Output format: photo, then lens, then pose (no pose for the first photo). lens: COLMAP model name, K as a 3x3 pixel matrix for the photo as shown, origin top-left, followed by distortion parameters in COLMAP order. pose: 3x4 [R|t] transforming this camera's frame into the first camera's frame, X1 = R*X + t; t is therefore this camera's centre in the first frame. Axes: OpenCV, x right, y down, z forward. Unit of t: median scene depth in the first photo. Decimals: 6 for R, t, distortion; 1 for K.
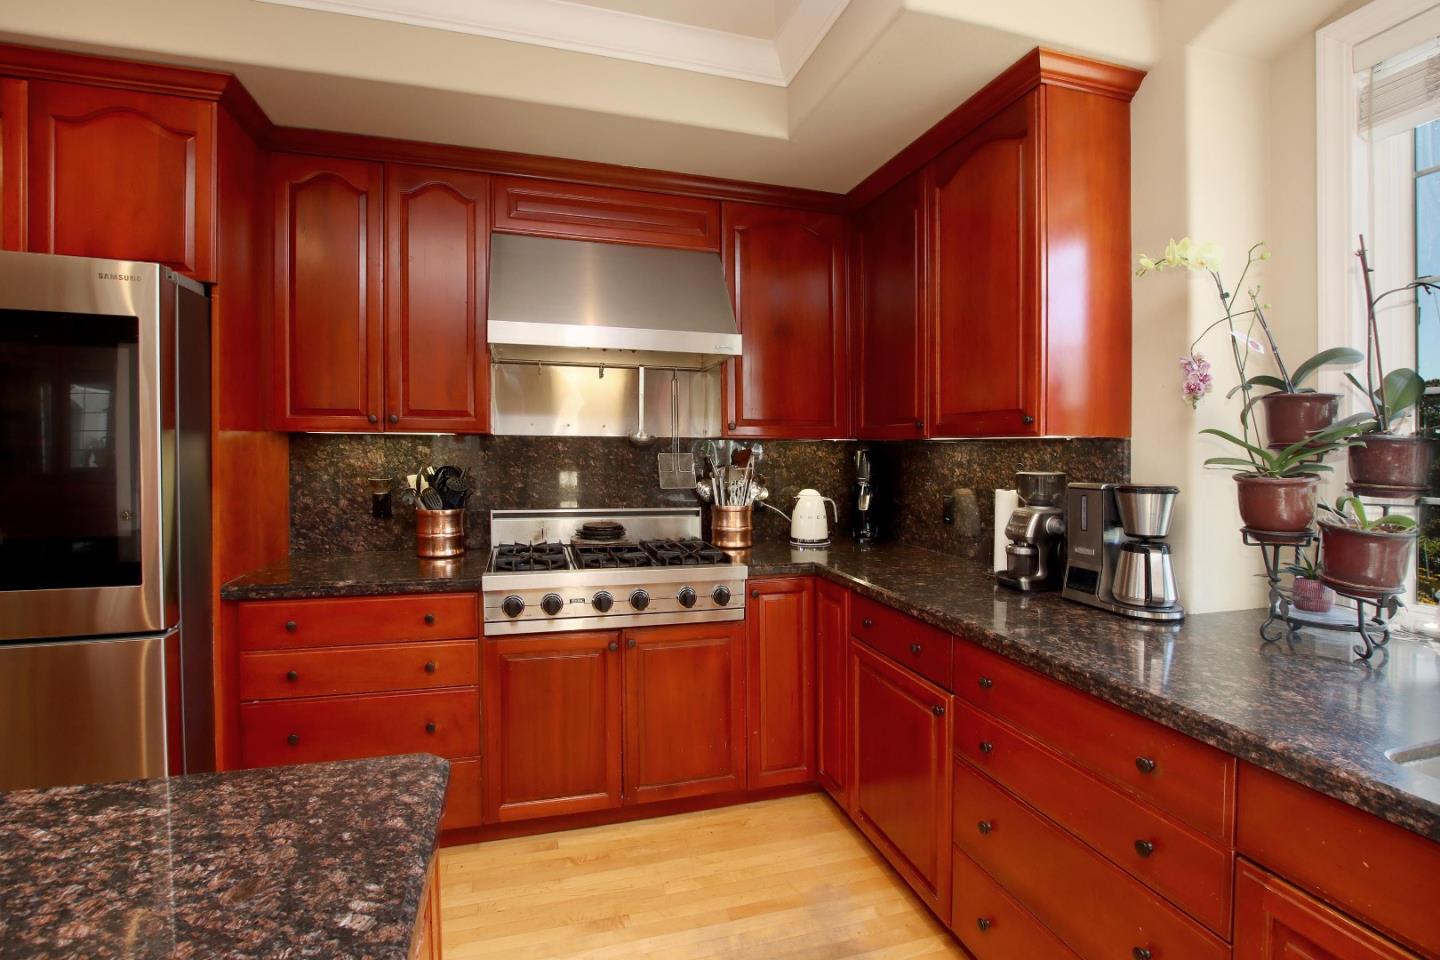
lens RADIAL K [[757.4, 0, 758.9], [0, 757.4, 447.5], [0, 0, 1]] dist [-0.015899, 0.001145]
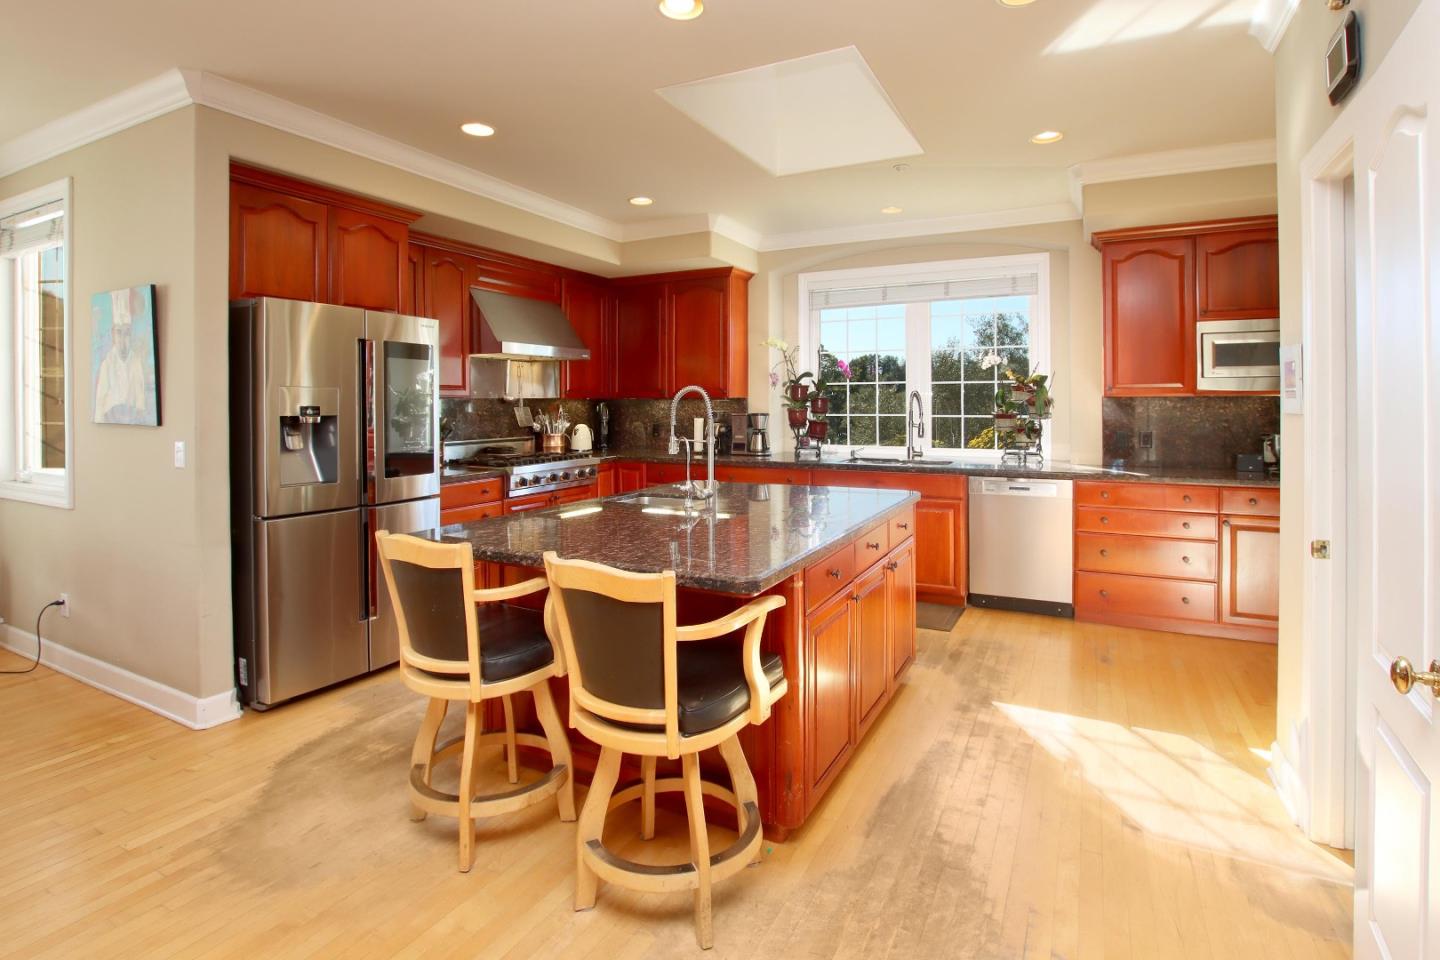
lens RADIAL K [[710.4, 0, 720.0], [0, 710.4, 480.0], [0, 0, 1]] dist [-0.022098, 0.000948]
pose [[0.719560, -0.089900, 0.688587, -1.207753], [0.011528, 0.992995, 0.117596, -0.017695], [-0.694335, -0.076679, 0.715555, -0.740215]]
